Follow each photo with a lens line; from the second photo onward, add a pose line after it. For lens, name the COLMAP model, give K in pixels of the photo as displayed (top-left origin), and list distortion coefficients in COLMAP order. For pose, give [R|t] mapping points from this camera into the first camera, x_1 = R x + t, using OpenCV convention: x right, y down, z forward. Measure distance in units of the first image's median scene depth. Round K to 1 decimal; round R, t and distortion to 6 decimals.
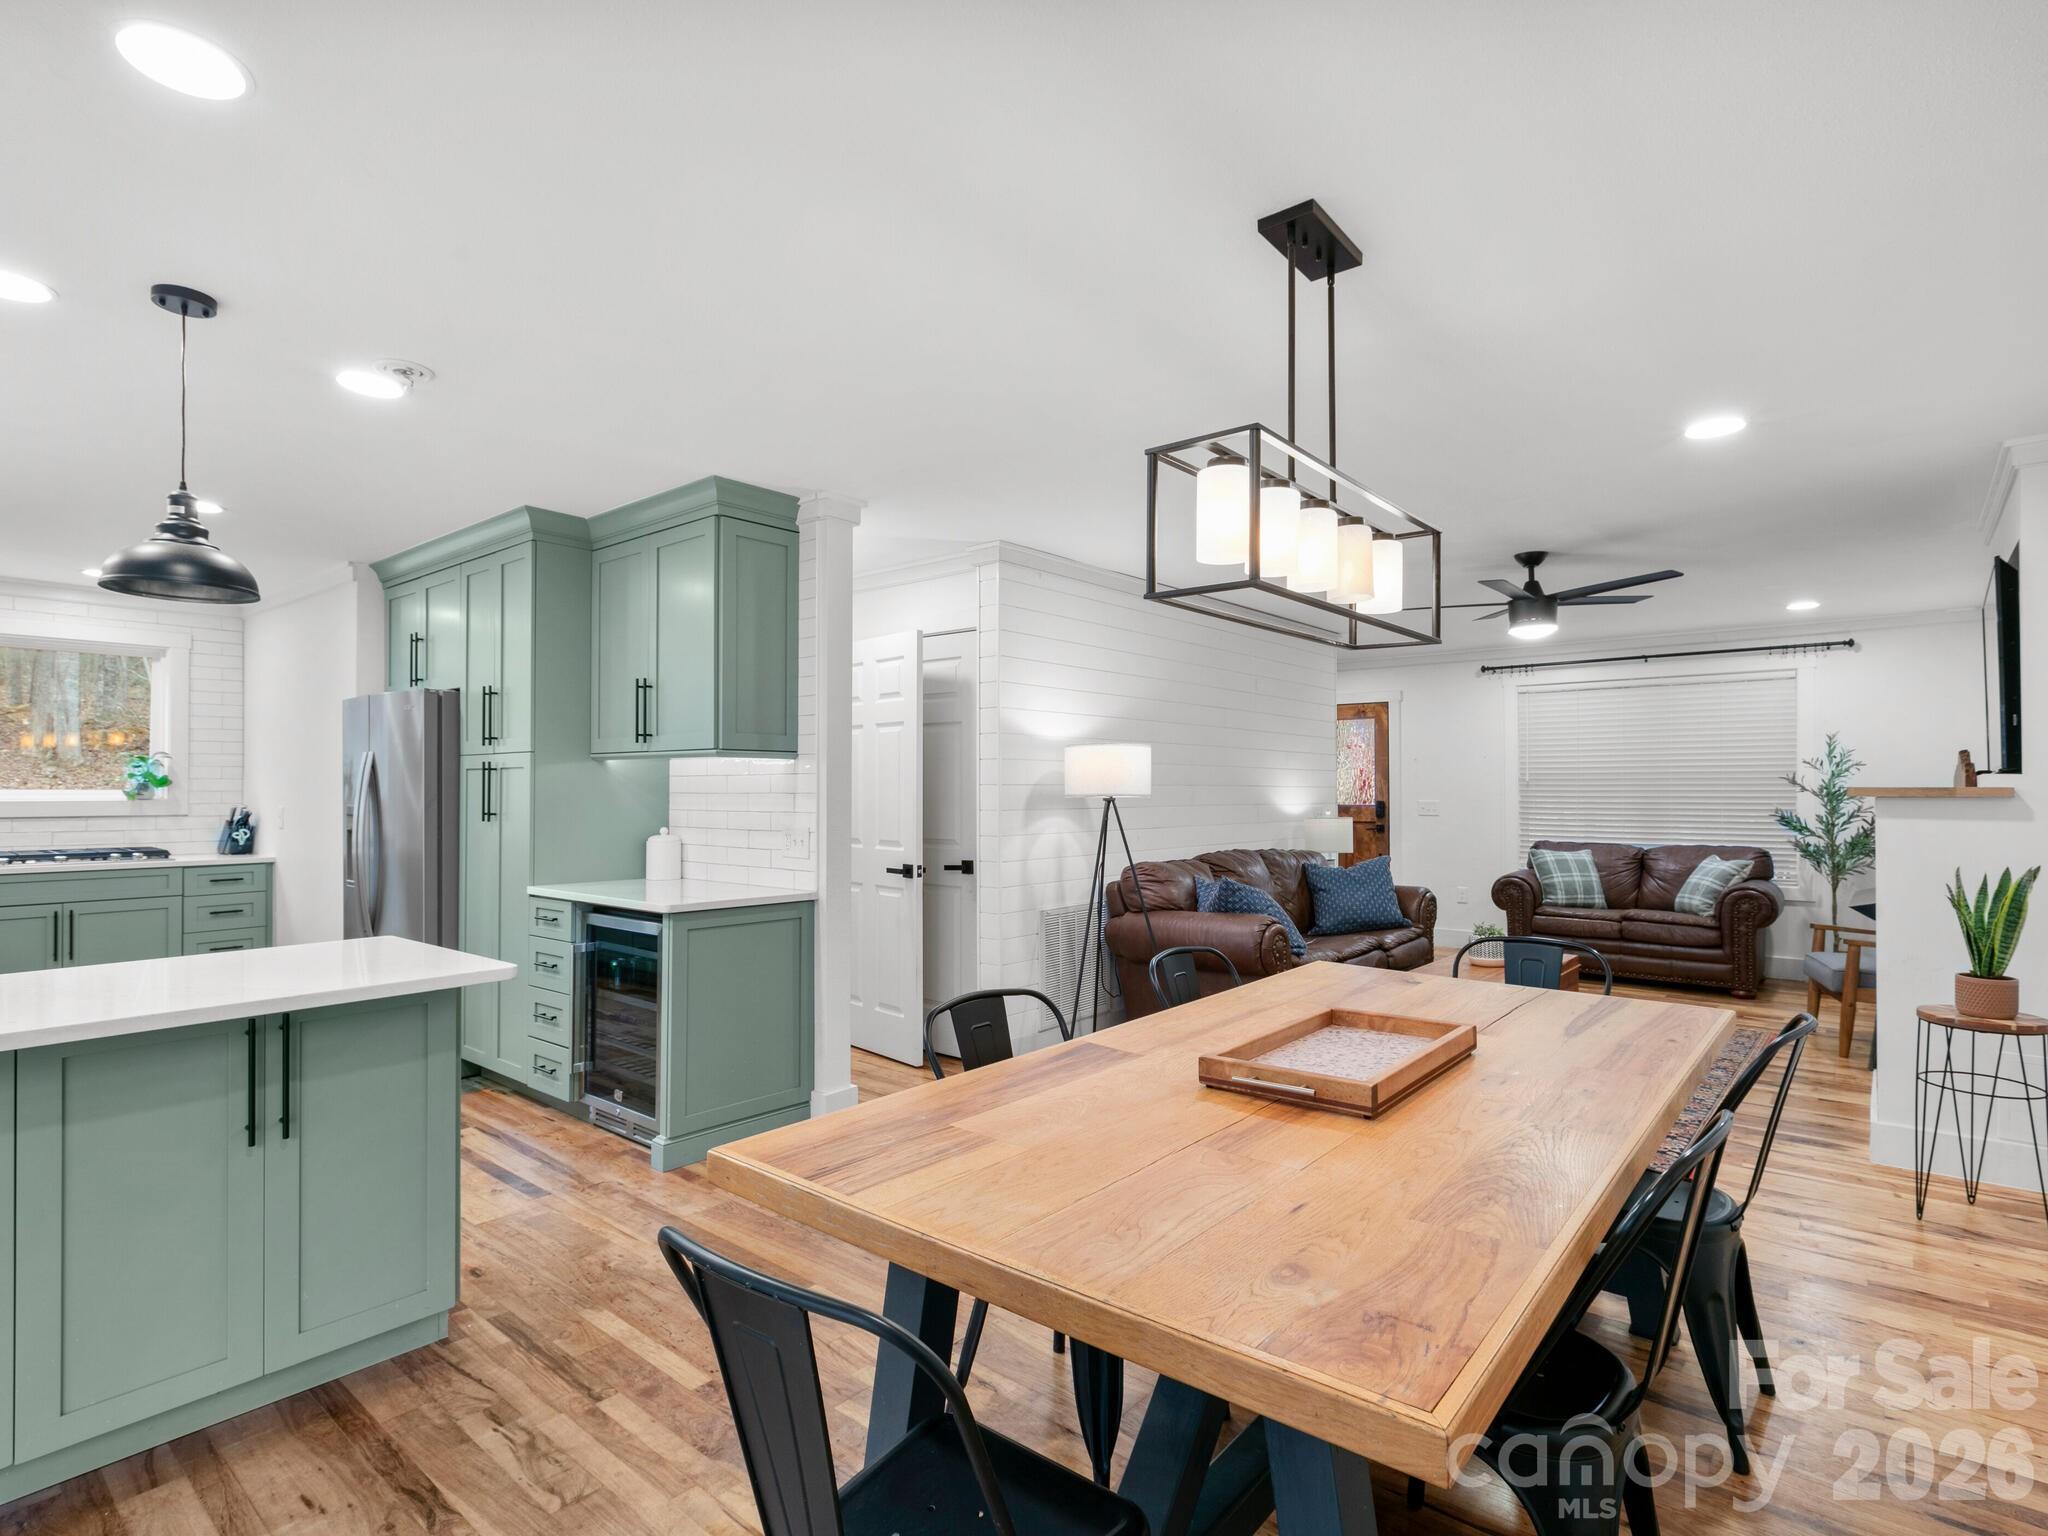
lens RADIAL K [[1054.4, 0, 1024.0], [0, 1054.4, 768.0], [0, 0, 1]] dist [-0.002325, -0.000767]
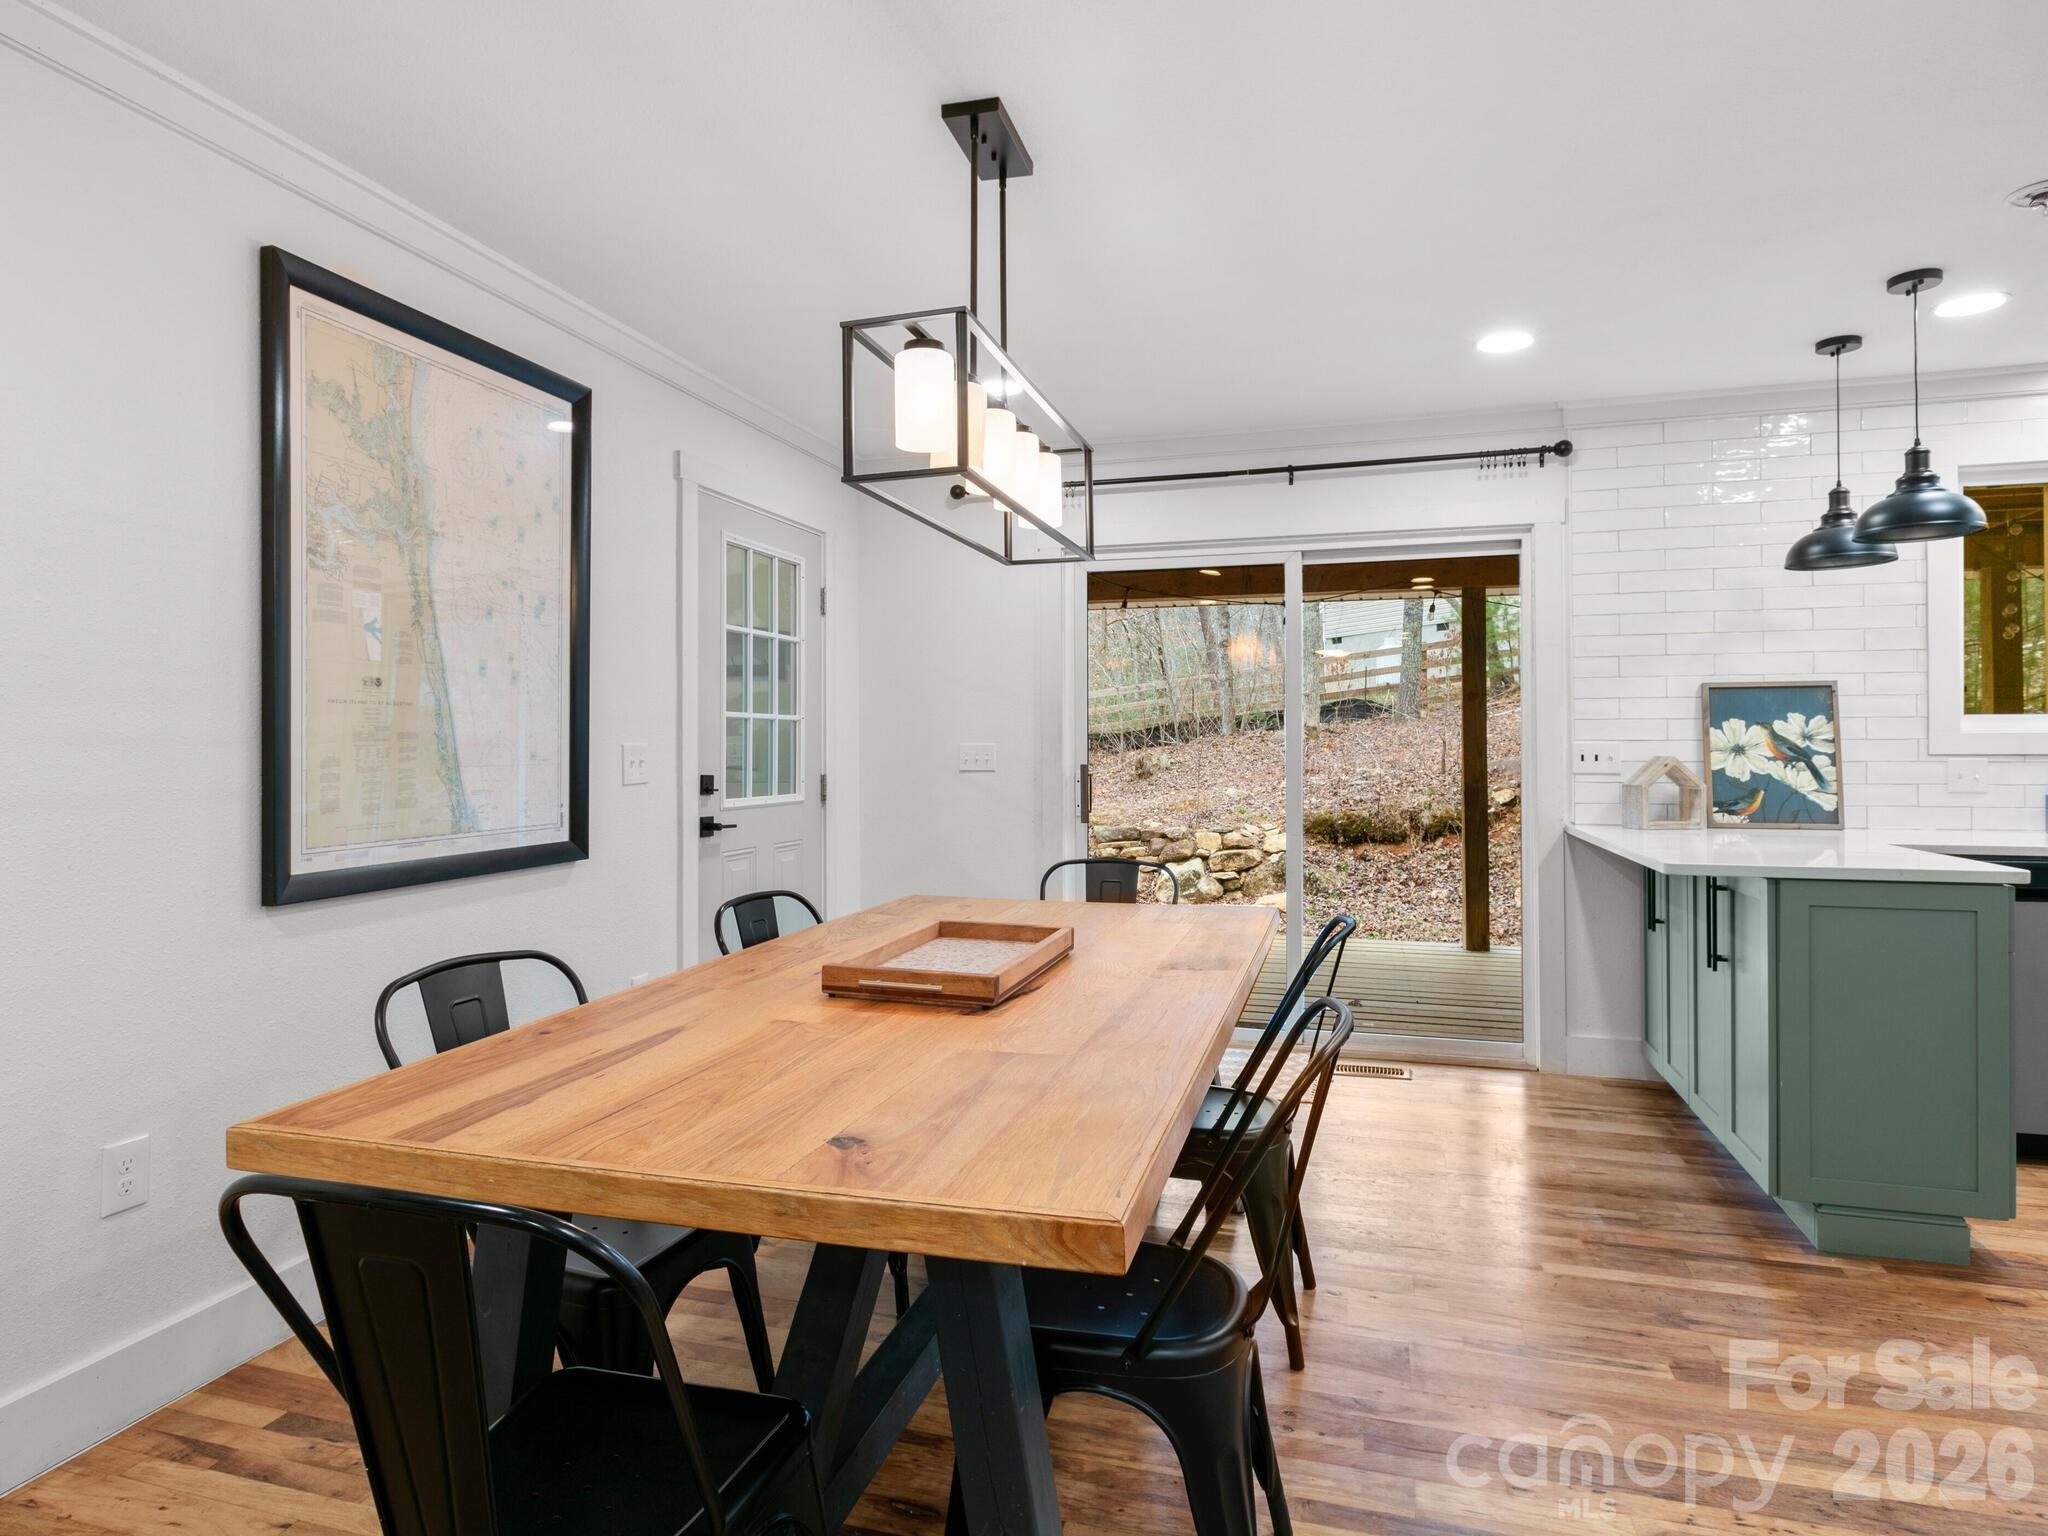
lens RADIAL K [[1177.0, 0, 1016.1], [0, 1177.0, 737.2], [0, 0, 1]] dist [0.002262, -0.002267]
pose [[-0.922498, -0.000454, -0.386001, 0.602189], [0.009416, 0.999675, -0.023678, 0.075395], [0.385887, -0.025478, -0.922194, 1.796666]]
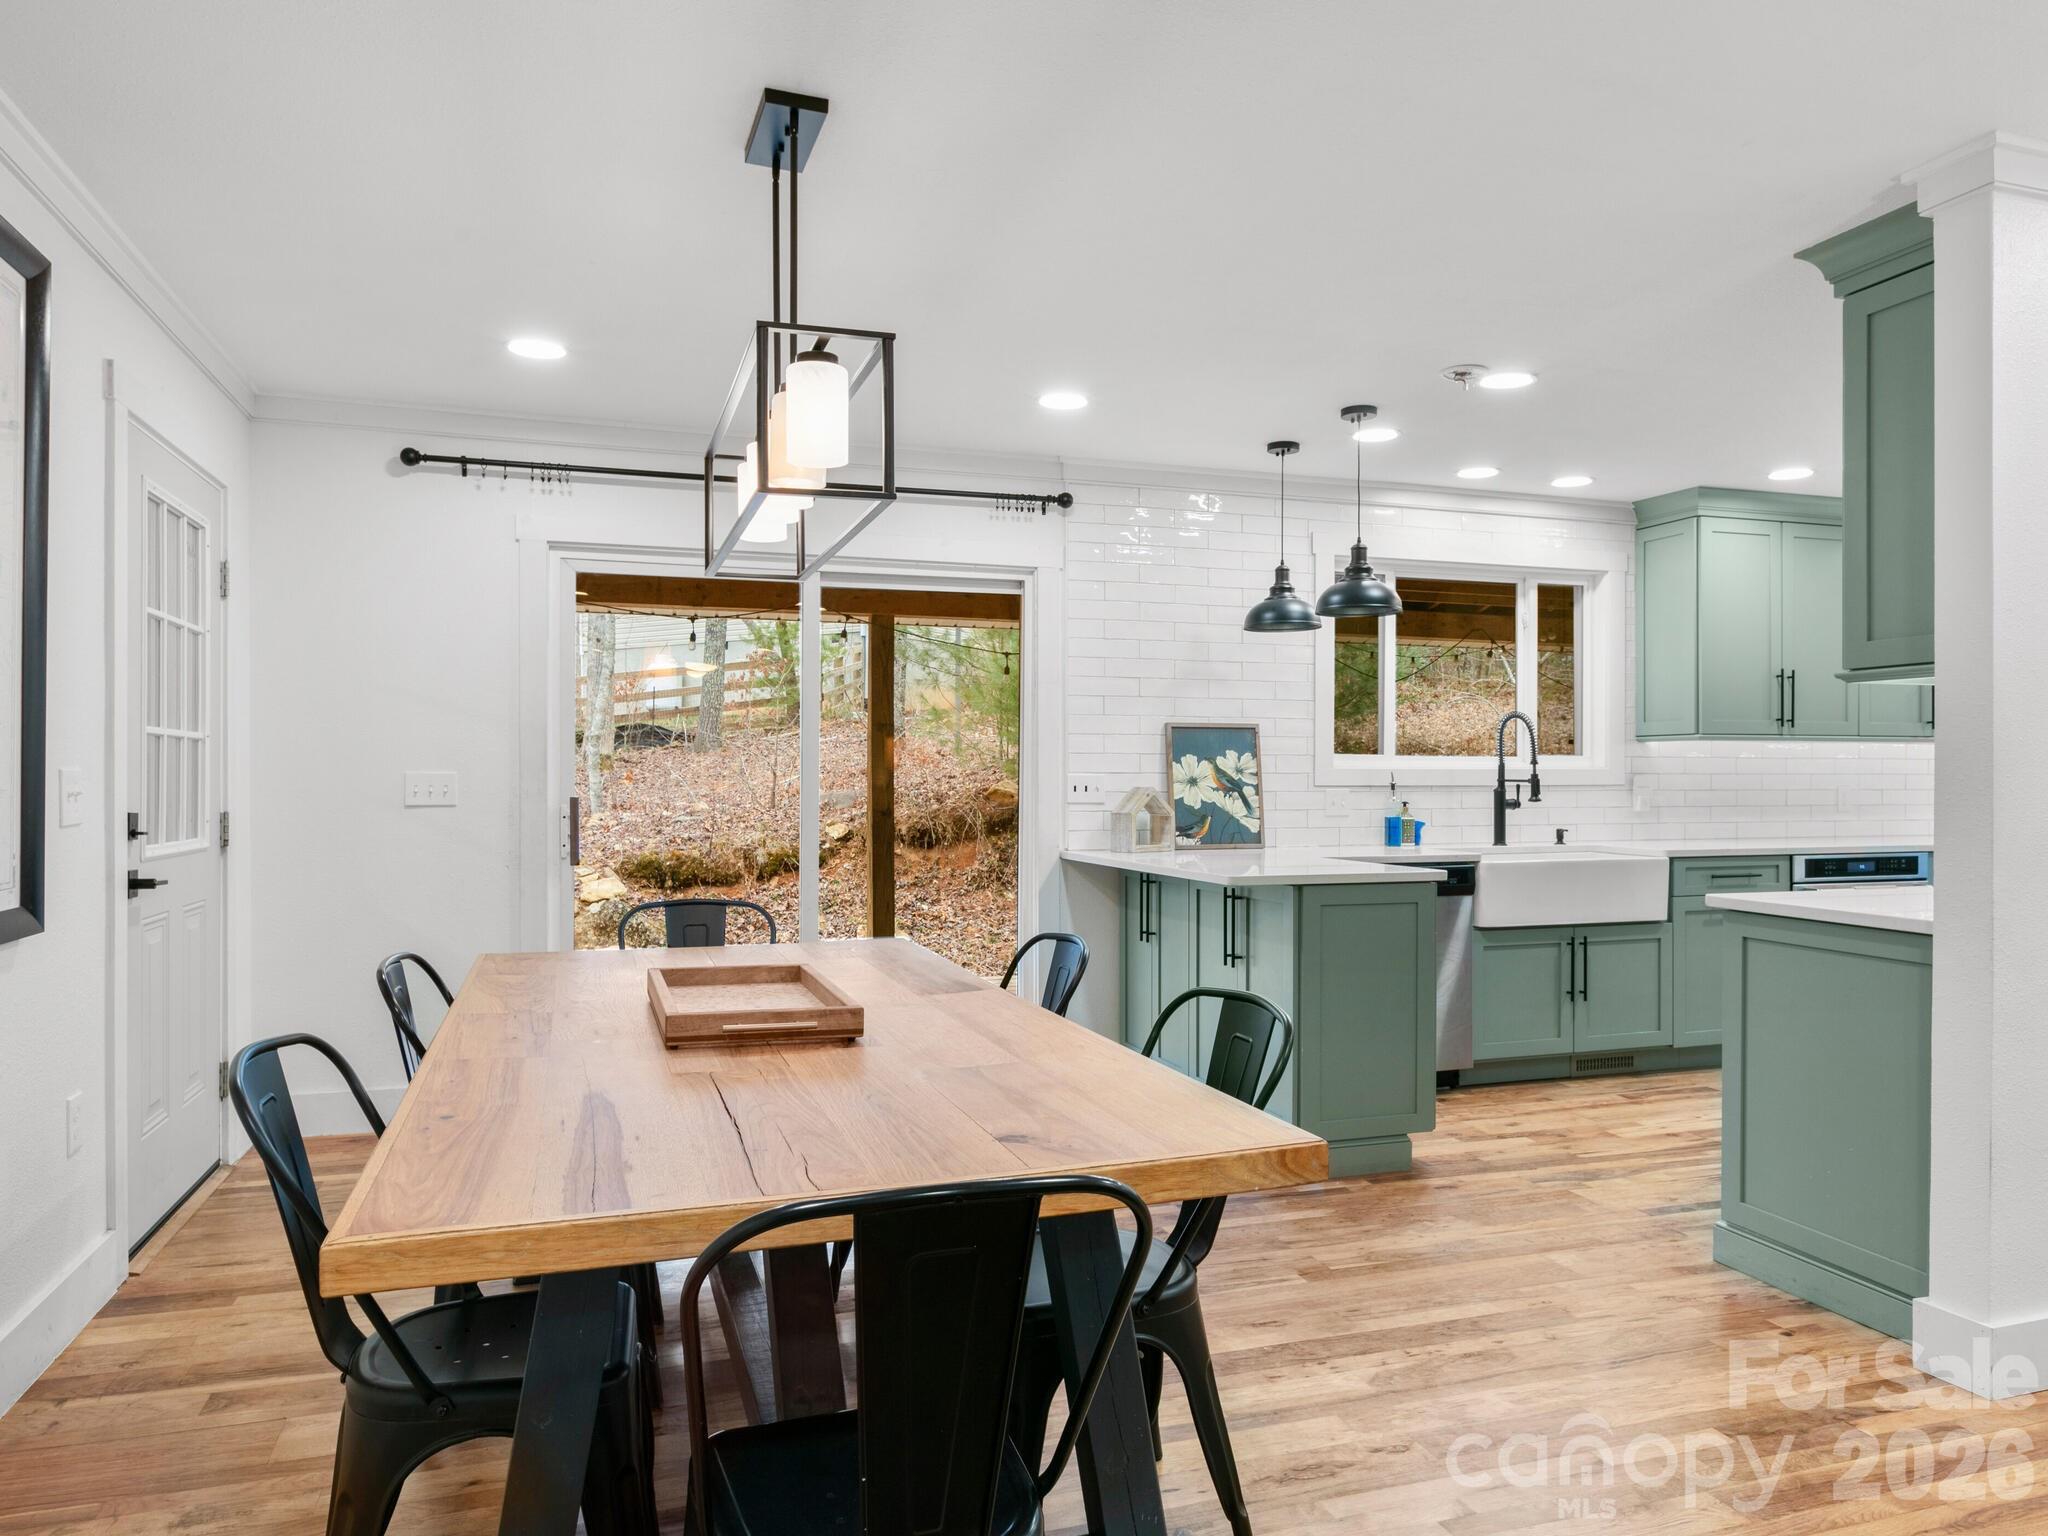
lens RADIAL K [[1370.4, 0, 1053.6], [0, 1370.4, 782.0], [0, 0, 1]] dist [0.001719, 0.000194]
pose [[-0.527177, 0.001623, -0.849754, 1.040979], [0.013026, 0.999896, -0.006172, 0.074975], [0.849656, -0.014322, -0.527143, 1.638459]]
